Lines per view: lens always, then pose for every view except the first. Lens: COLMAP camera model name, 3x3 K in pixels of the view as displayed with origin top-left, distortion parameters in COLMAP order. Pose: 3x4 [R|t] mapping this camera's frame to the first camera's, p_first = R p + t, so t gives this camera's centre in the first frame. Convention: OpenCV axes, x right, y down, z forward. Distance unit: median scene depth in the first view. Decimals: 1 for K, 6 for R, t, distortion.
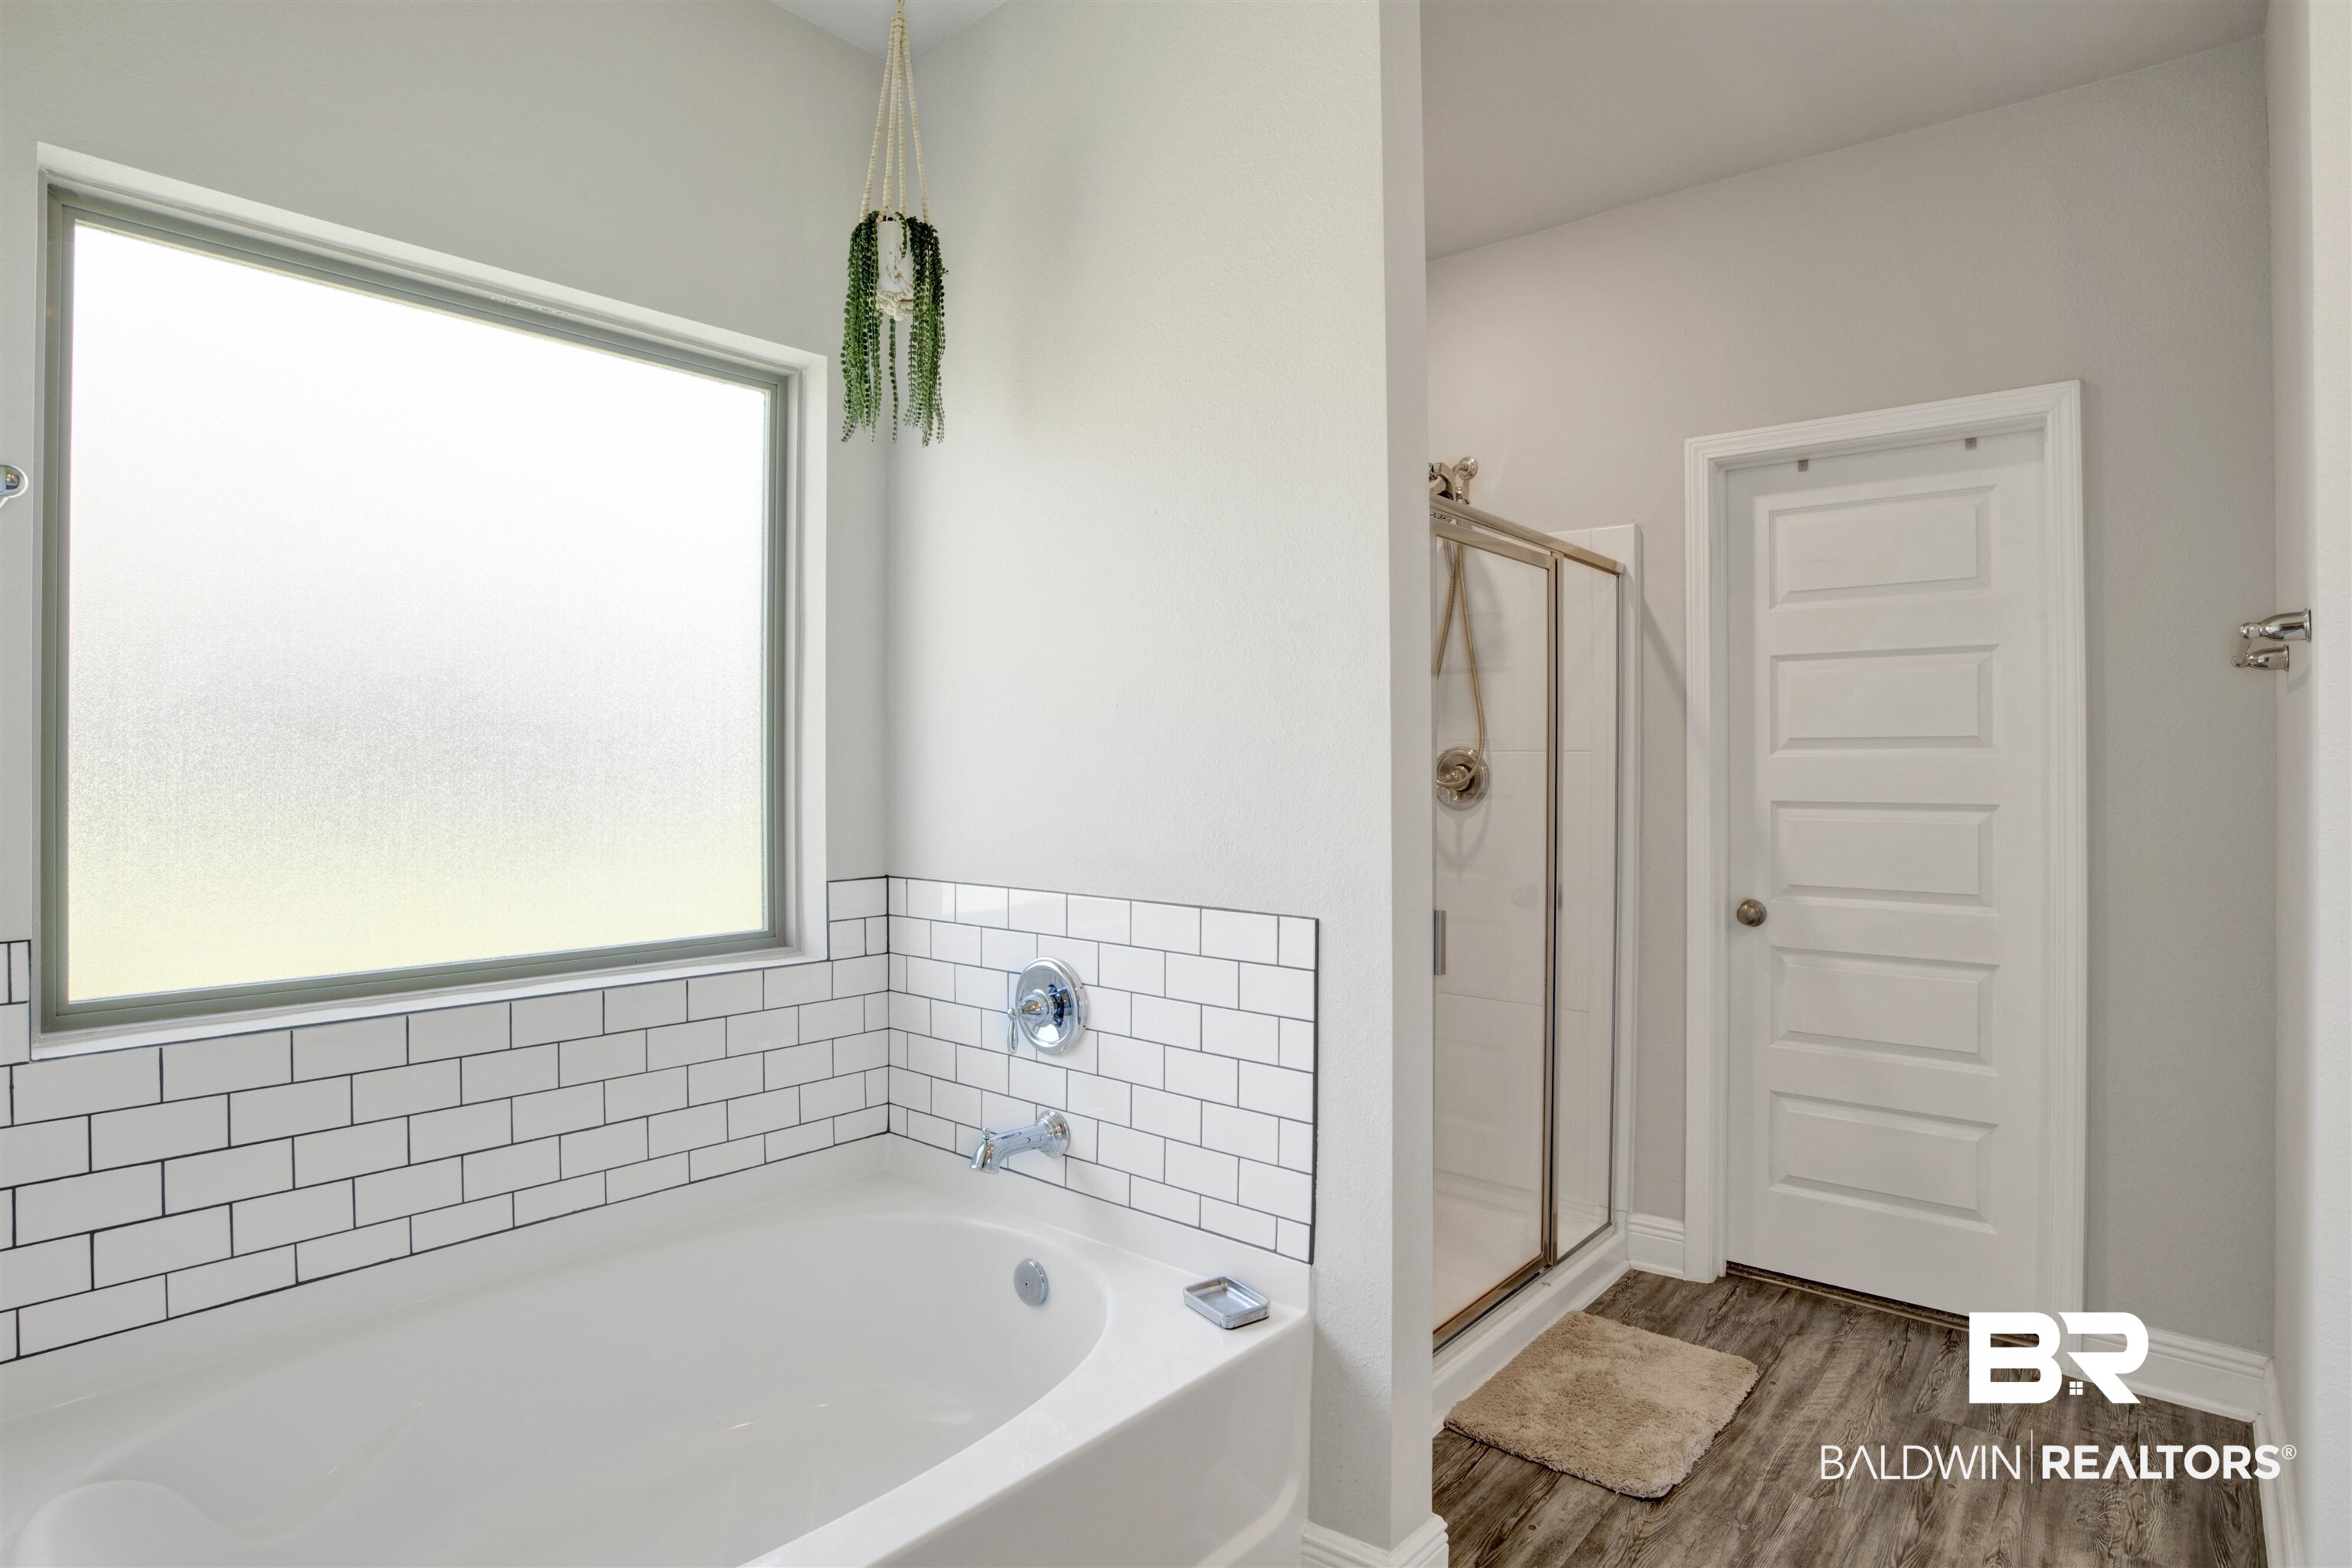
lens RADIAL K [[1232.3, 0, 1183.5], [0, 1232.3, 754.3], [0, 0, 1]] dist [-0.064768, 0.018256]
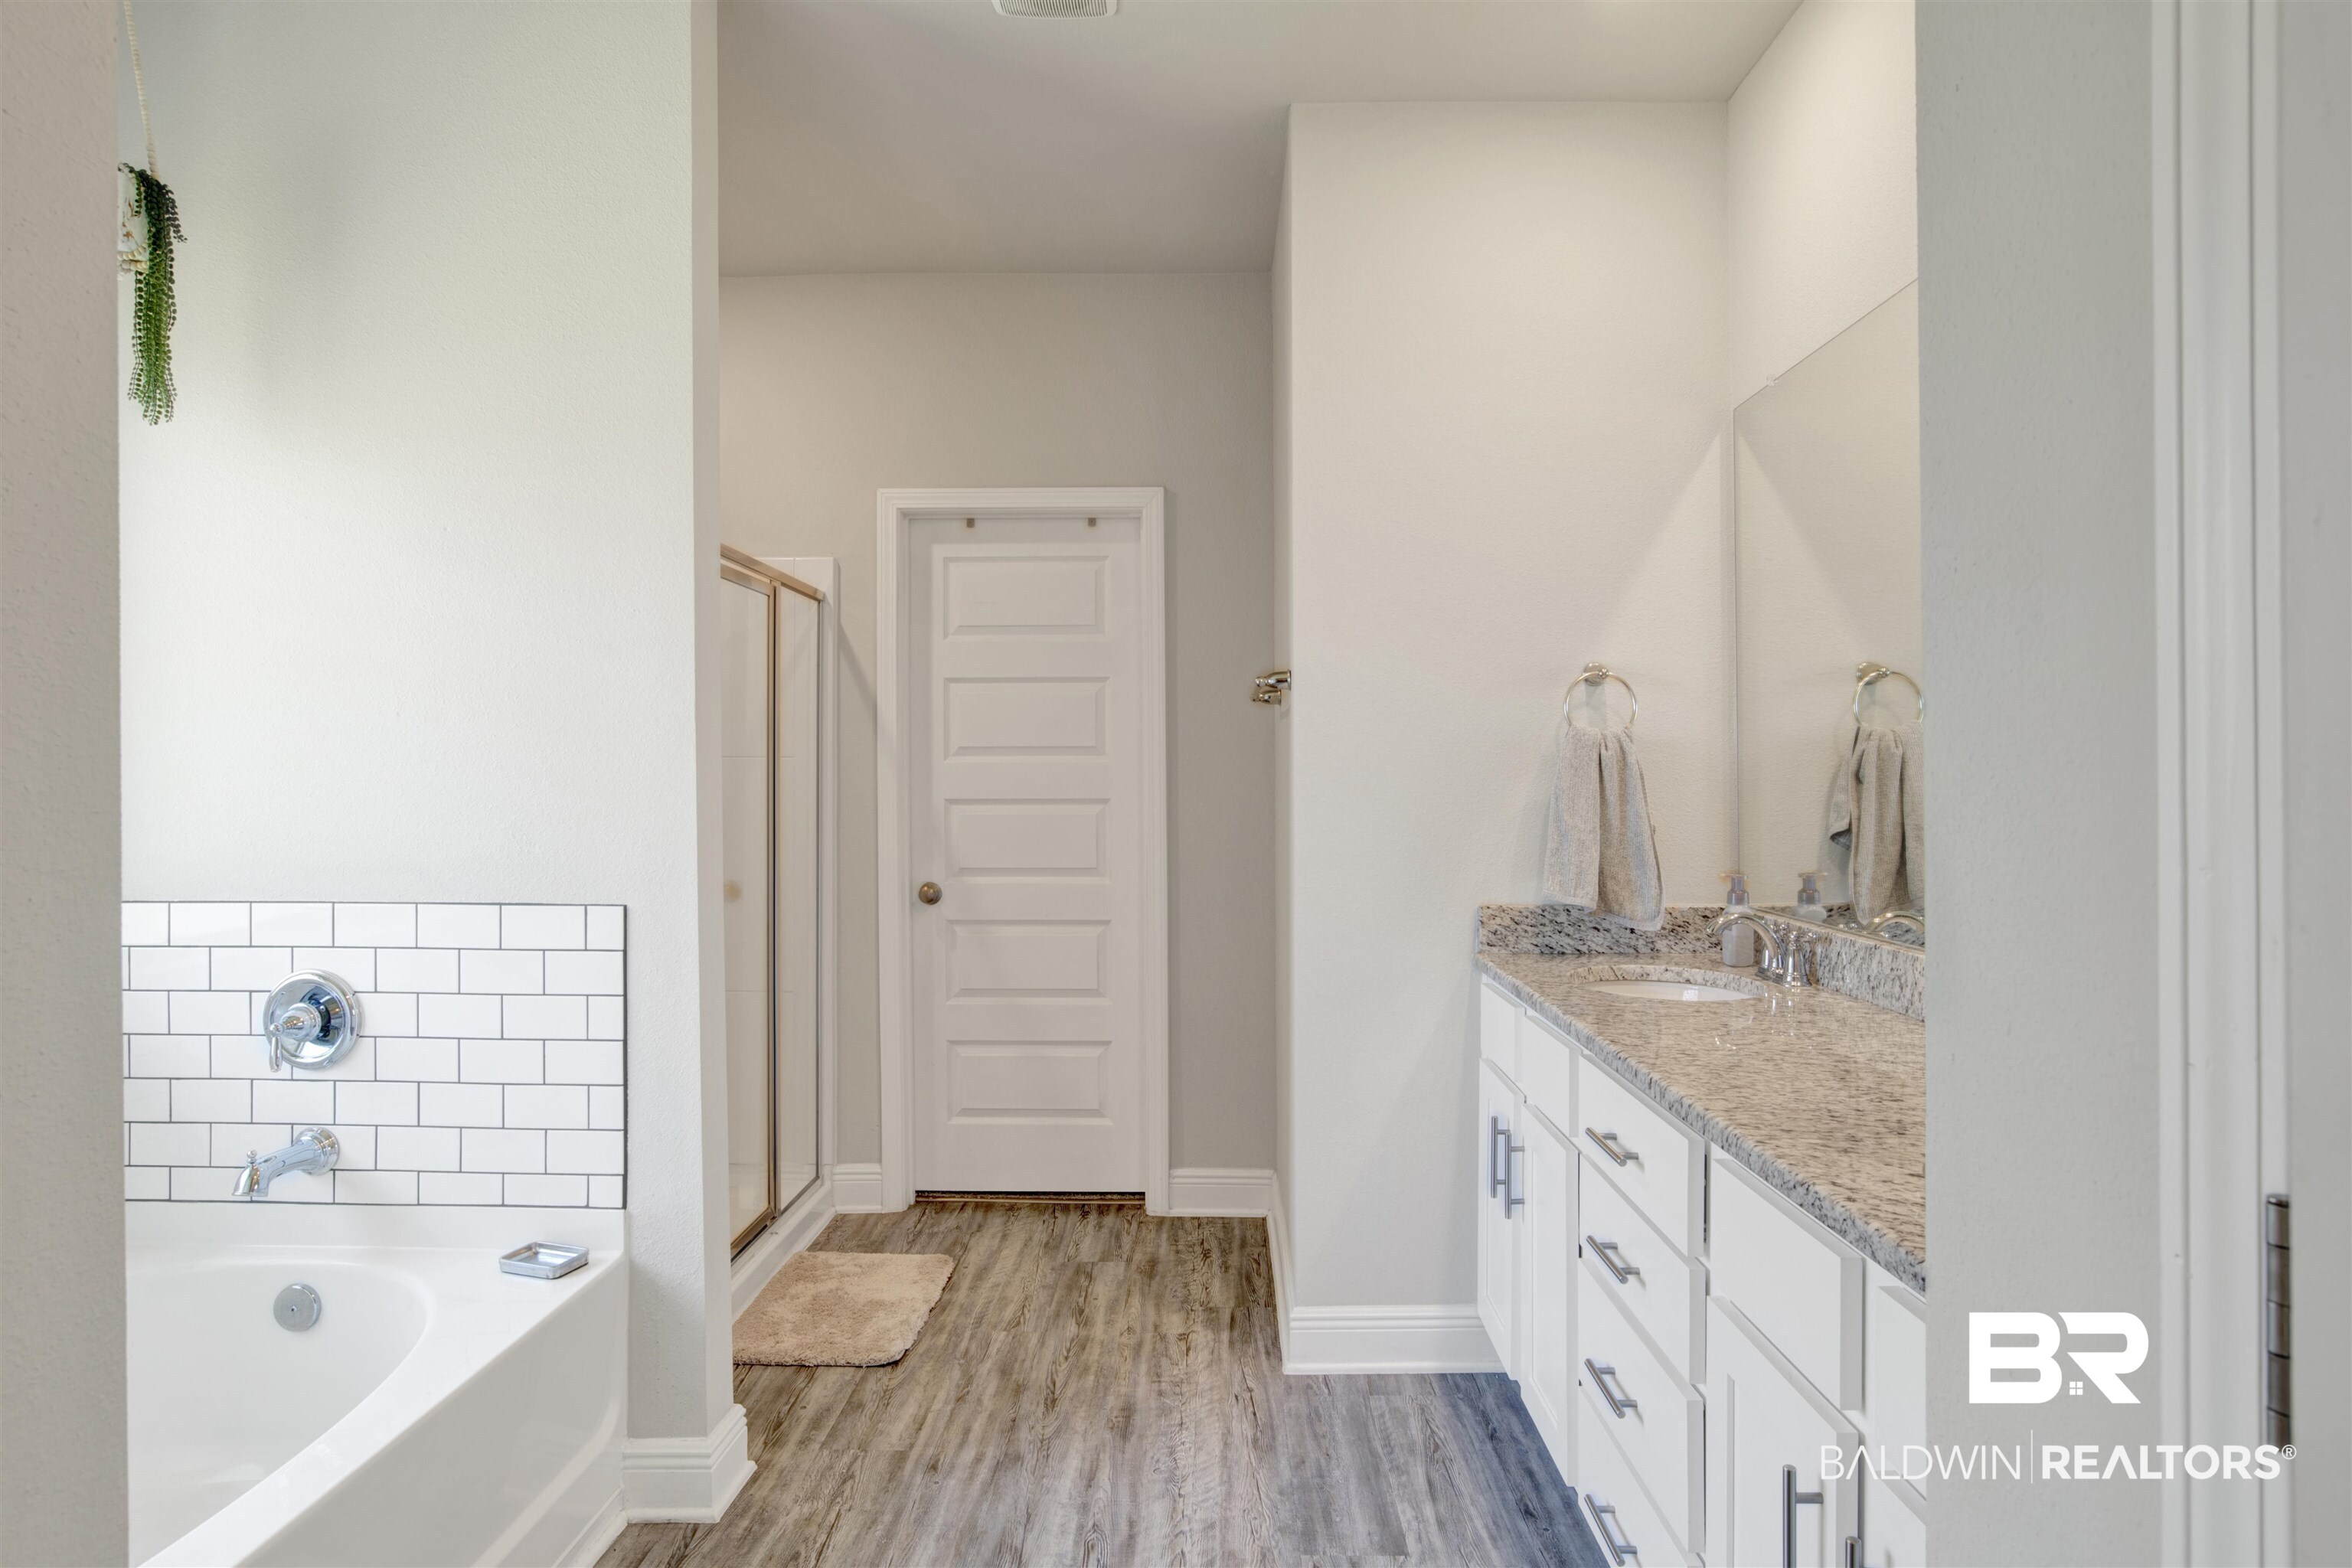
lens RADIAL K [[1301.3, 0, 1174.2], [0, 1301.3, 773.3], [0, 0, 1]] dist [-0.049951, 0.013721]
pose [[0.784620, -0.006443, 0.619943, -0.182888], [0.000067, 0.999947, 0.010308, -0.000911], [-0.619977, -0.008047, 0.784579, -0.201342]]
